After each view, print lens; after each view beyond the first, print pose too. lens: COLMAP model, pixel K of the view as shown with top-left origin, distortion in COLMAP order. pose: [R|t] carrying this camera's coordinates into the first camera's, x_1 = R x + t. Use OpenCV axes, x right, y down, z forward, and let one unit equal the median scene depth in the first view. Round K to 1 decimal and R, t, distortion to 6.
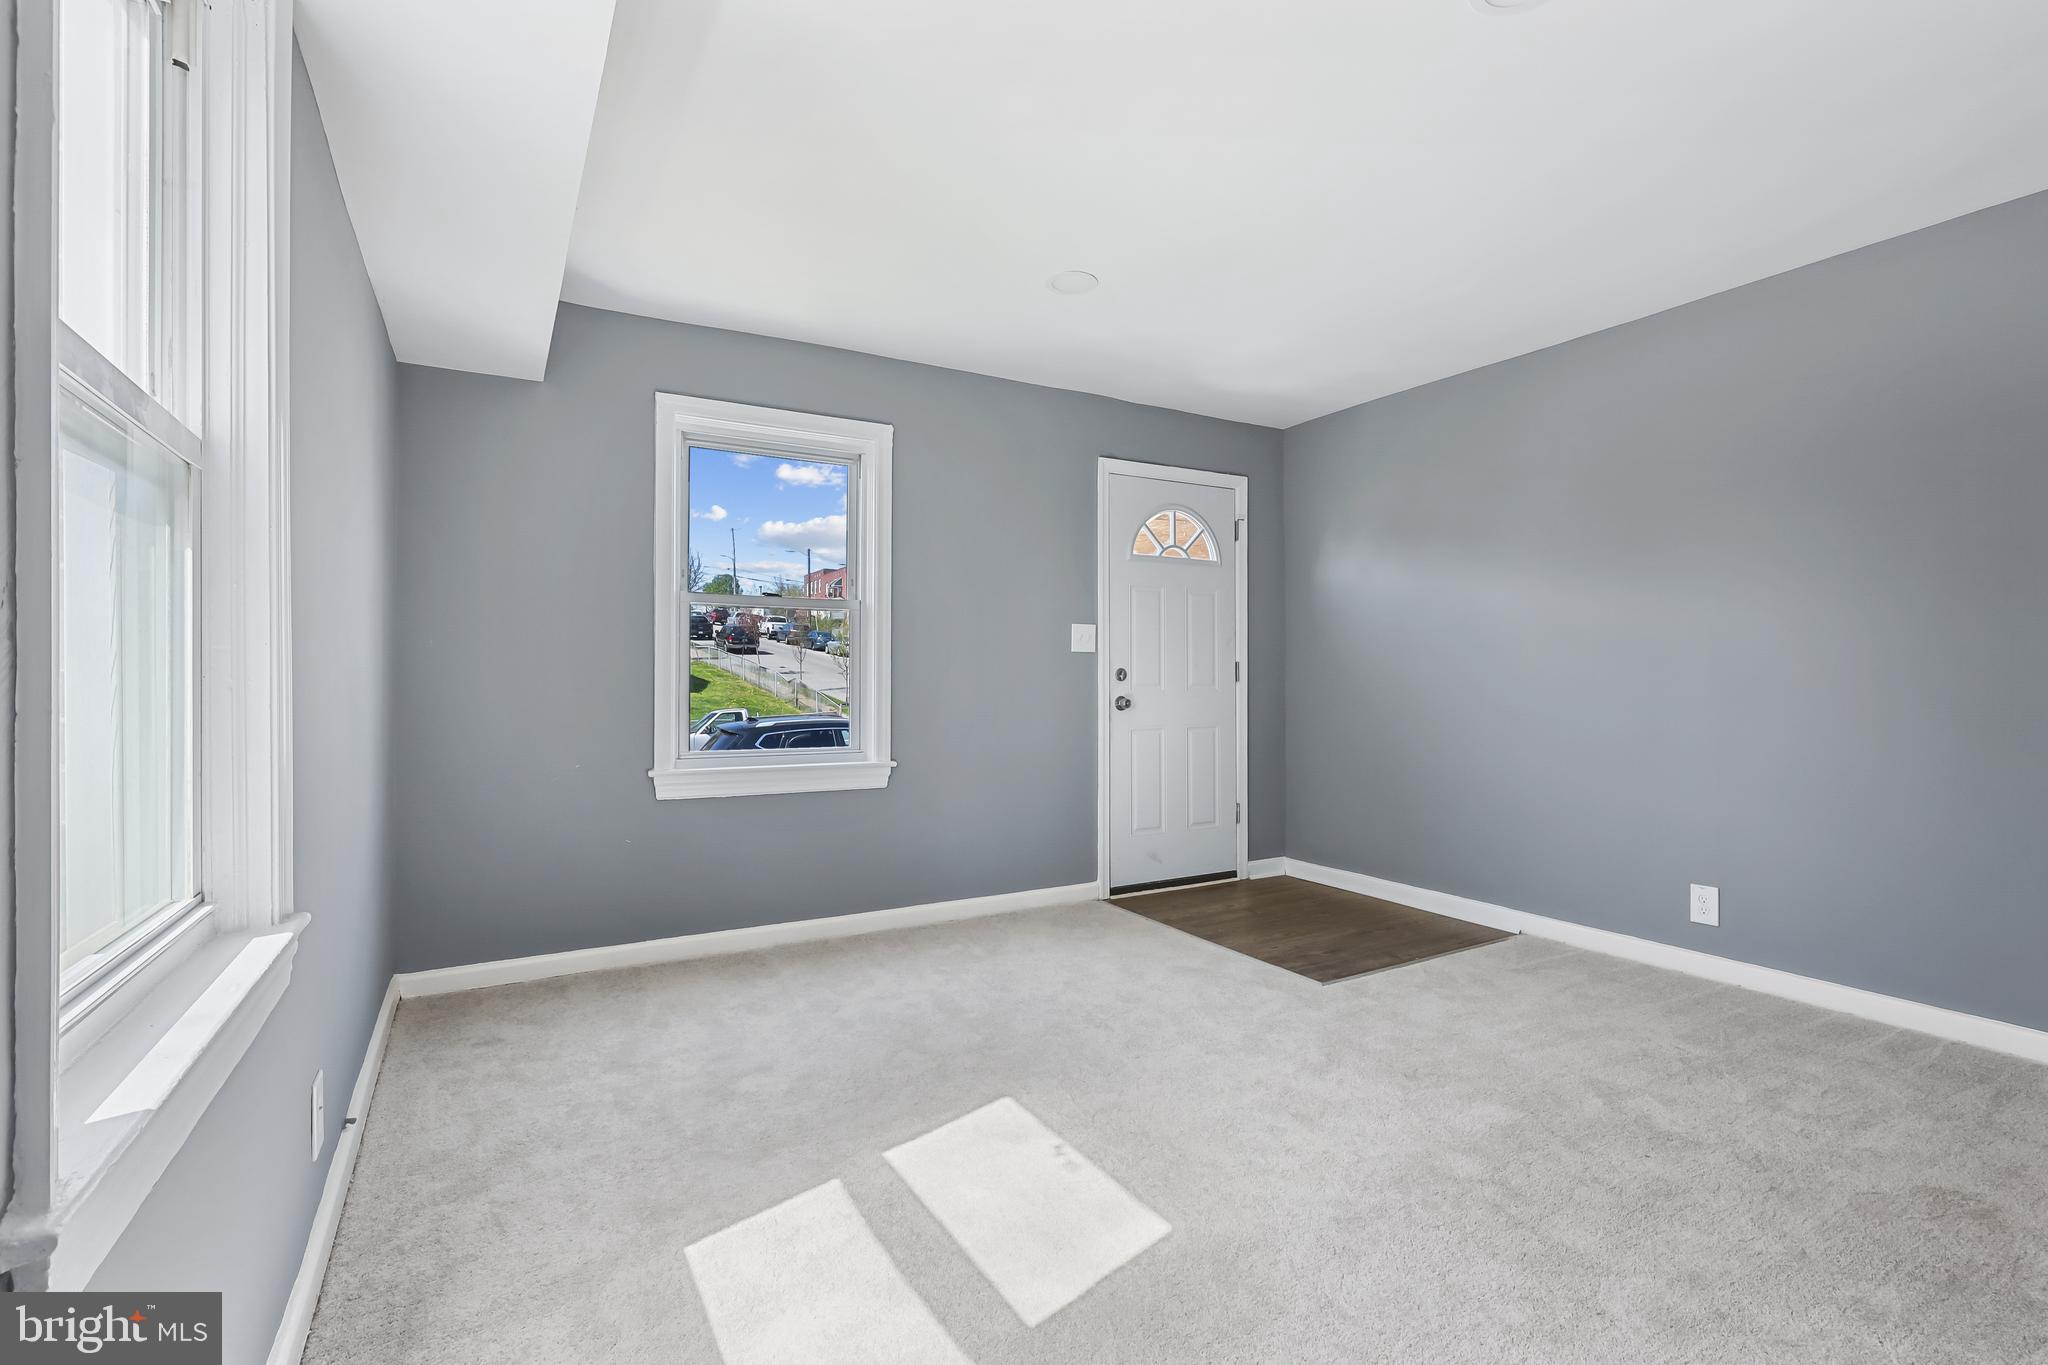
lens RADIAL K [[931.6, 0, 1033.3], [0, 931.6, 672.6], [0, 0, 1]] dist [-0.001092, -0.000910]
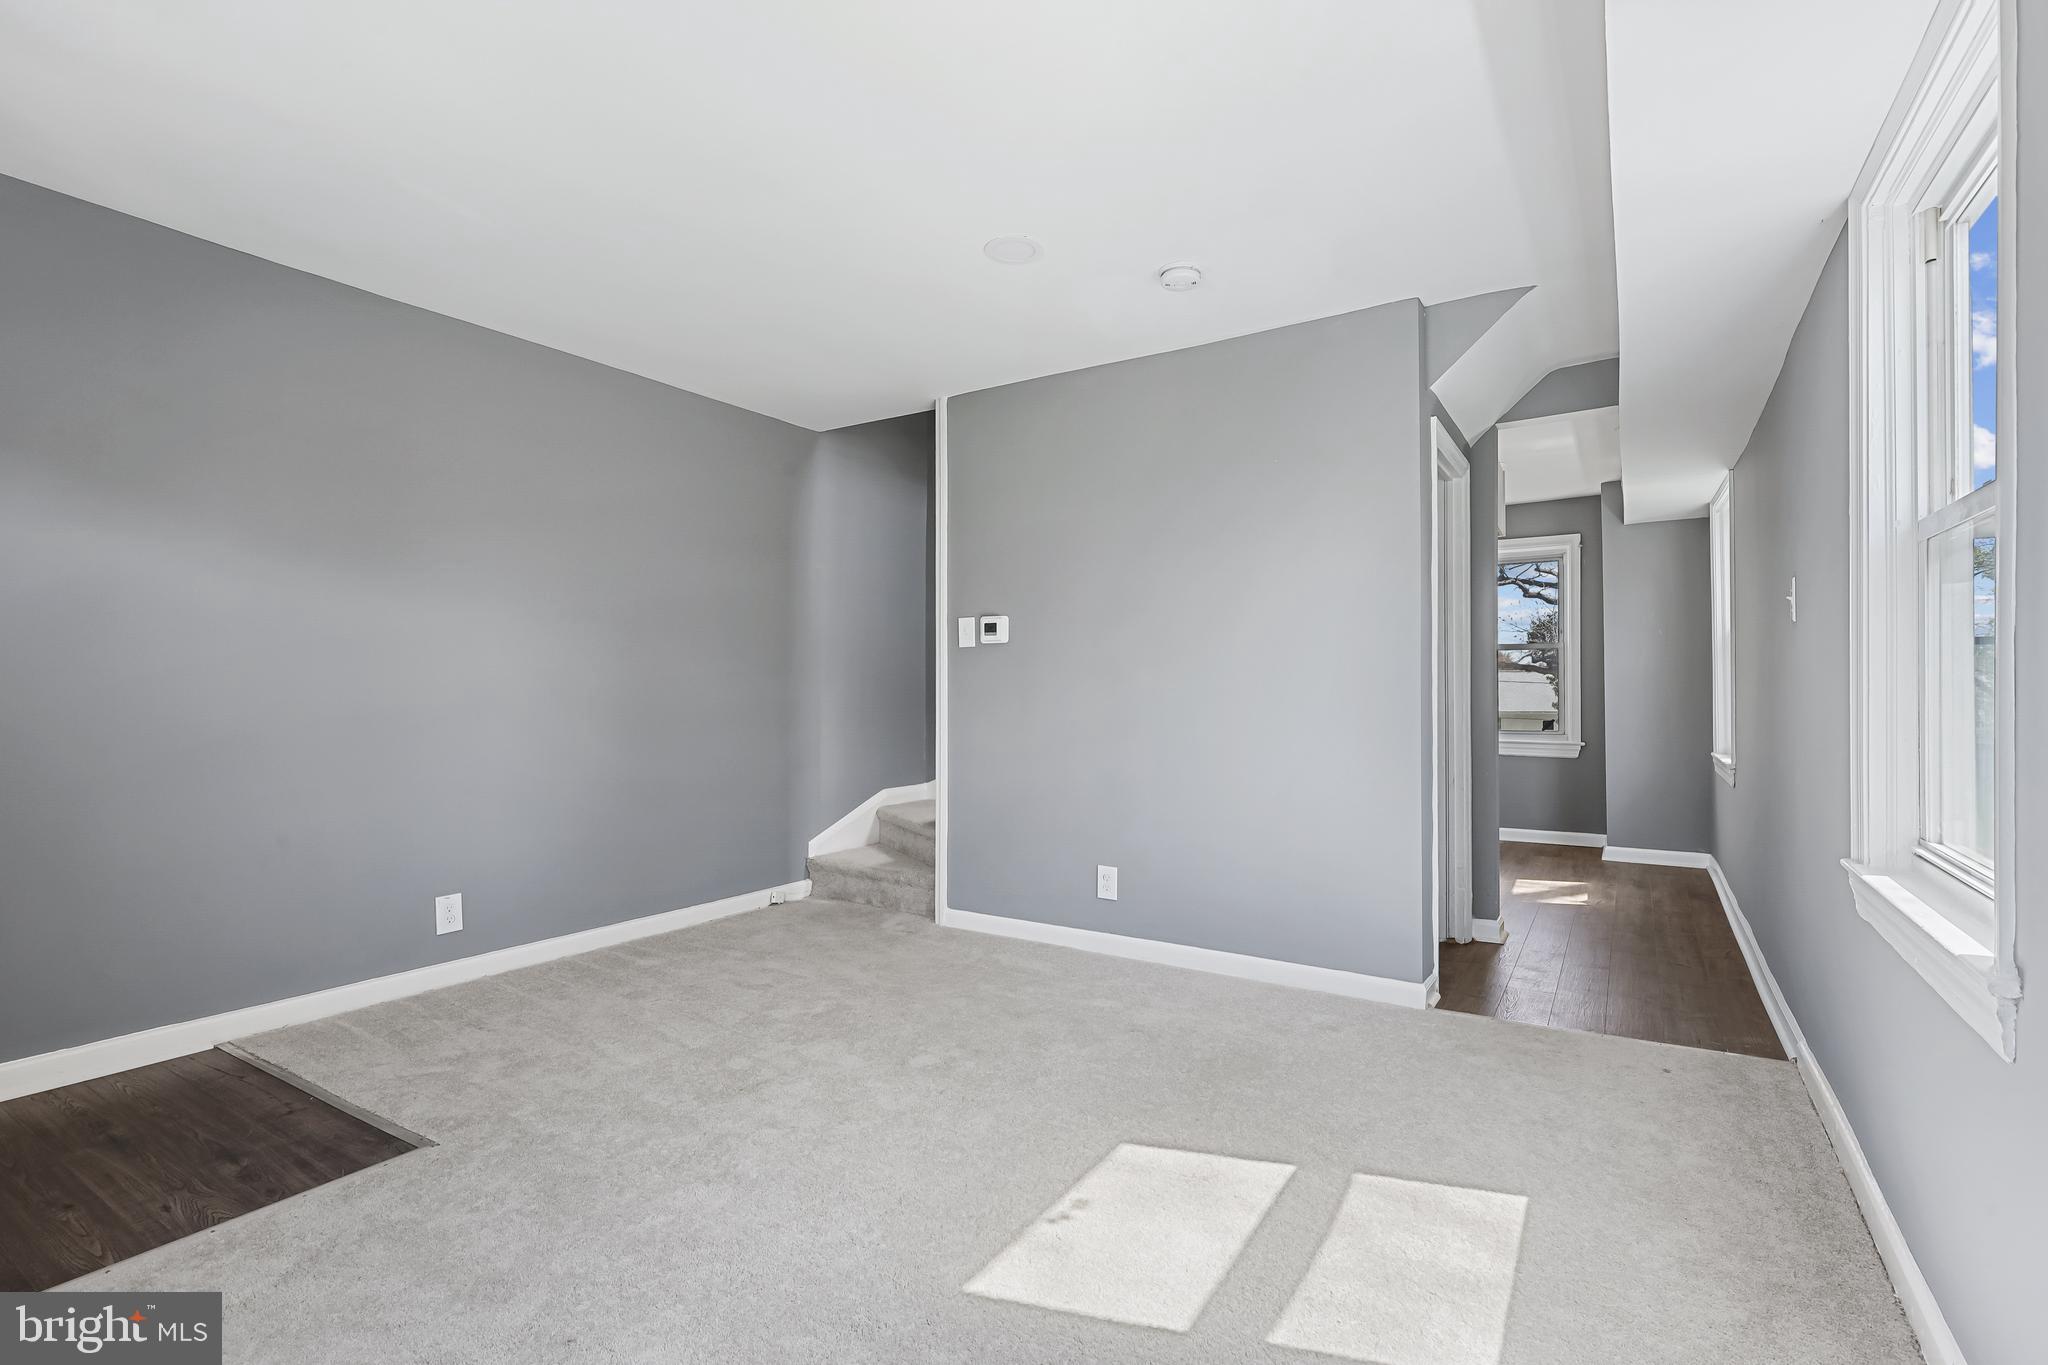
lens RADIAL K [[931.6, 0, 1033.3], [0, 931.6, 672.6], [0, 0, 1]] dist [-0.001092, -0.000910]
pose [[-0.456530, 0.016126, 0.889562, -0.601337], [-0.002611, 0.999807, -0.019464, 0.005687], [-0.889704, -0.011208, -0.456400, 1.129306]]
